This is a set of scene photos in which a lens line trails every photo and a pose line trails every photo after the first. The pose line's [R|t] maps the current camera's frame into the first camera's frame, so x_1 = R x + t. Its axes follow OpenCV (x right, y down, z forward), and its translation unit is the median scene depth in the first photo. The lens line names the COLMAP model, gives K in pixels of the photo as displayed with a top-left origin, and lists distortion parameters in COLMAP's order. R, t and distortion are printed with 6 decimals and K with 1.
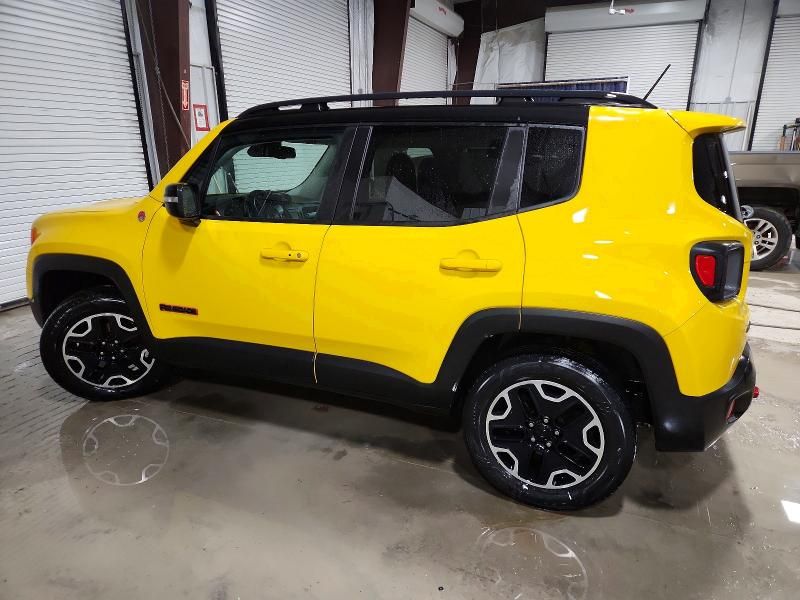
lens RADIAL K [[542.3, 0, 402.2], [0, 542.3, 297.3], [0, 0, 1]] dist [0.053795, -0.021459]
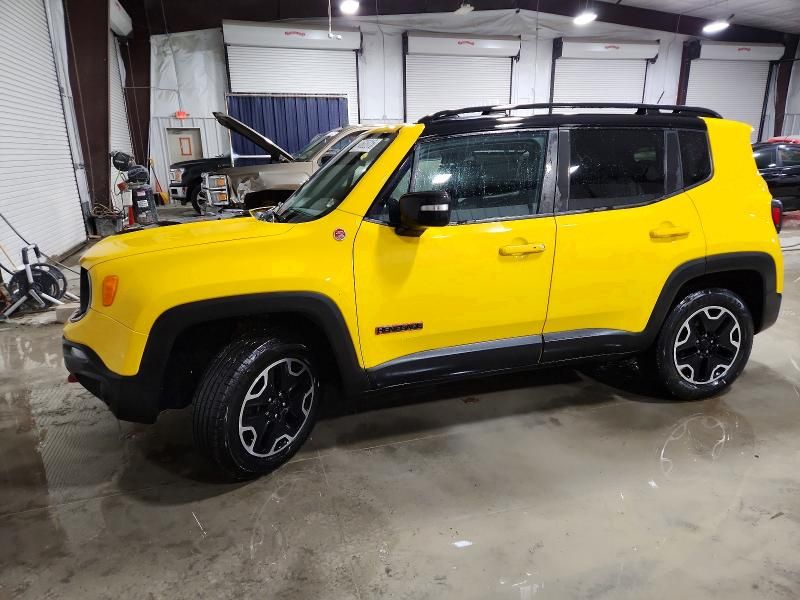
lens RADIAL K [[542.3, 0, 399.6], [0, 542.3, 294.9], [0, 0, 1]] dist [0.053795, -0.021459]
pose [[0.771491, -0.177481, 0.610985, -0.975137], [0.191575, 0.980539, 0.042928, -0.073987], [-0.606713, 0.083931, 0.790477, 0.275196]]
